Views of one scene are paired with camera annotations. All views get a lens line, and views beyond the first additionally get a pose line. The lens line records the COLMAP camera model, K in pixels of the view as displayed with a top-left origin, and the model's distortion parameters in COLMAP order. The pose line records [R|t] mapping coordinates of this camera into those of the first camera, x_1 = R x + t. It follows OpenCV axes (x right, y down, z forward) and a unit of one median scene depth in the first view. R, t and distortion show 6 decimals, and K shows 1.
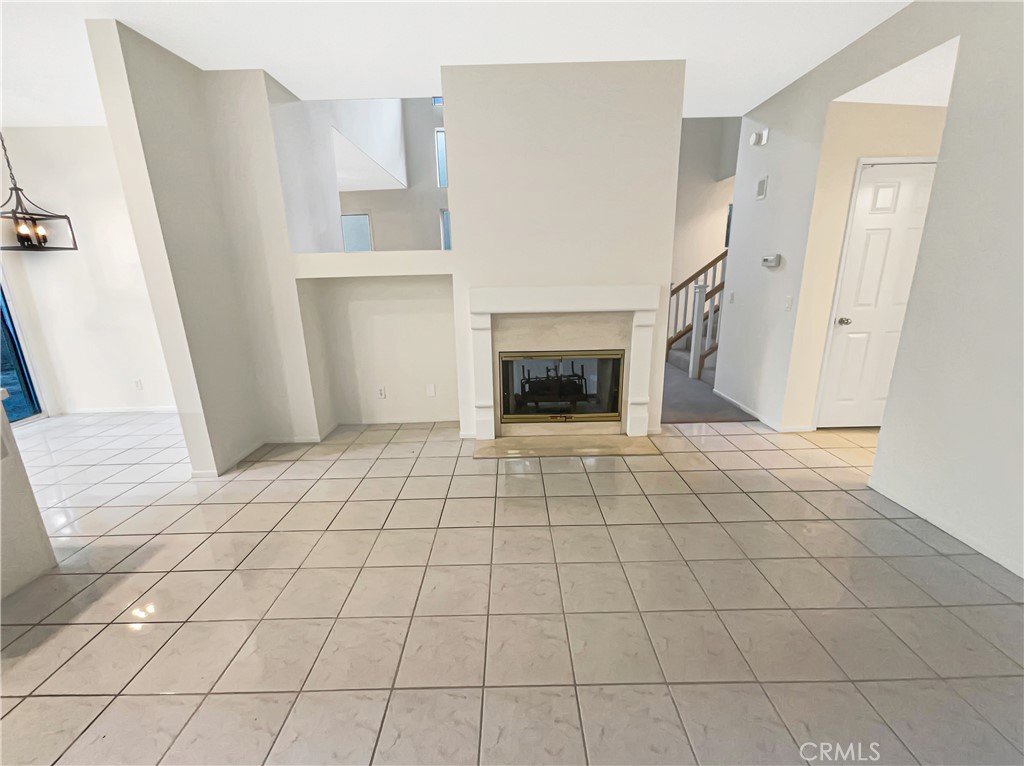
lens RADIAL K [[421.2, 0, 512.0], [0, 421.2, 383.0], [0, 0, 1]] dist [-0.001246, -0.000158]
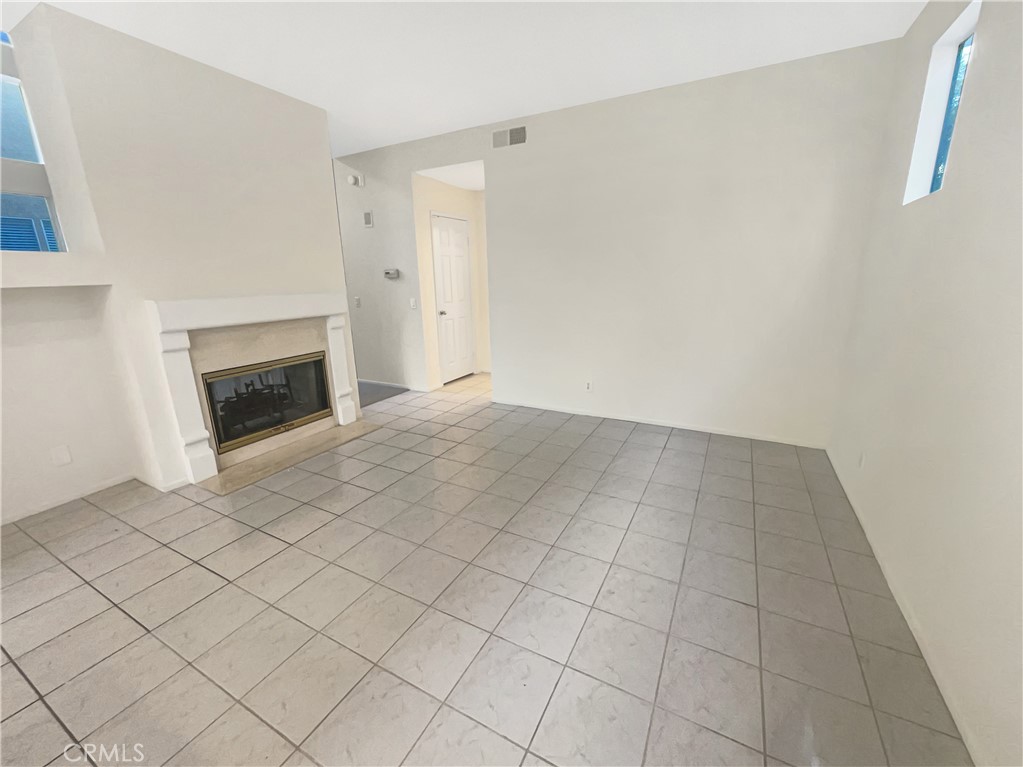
lens RADIAL K [[421.7, 0, 511.5], [0, 421.7, 383.5], [0, 0, 1]] dist [-0.000738, -0.000173]
pose [[0.476993, -0.208475, 0.853824, -0.457270], [0.233463, 0.966616, 0.105590, 0.002457], [-0.847333, 0.148971, 0.509740, 0.020026]]
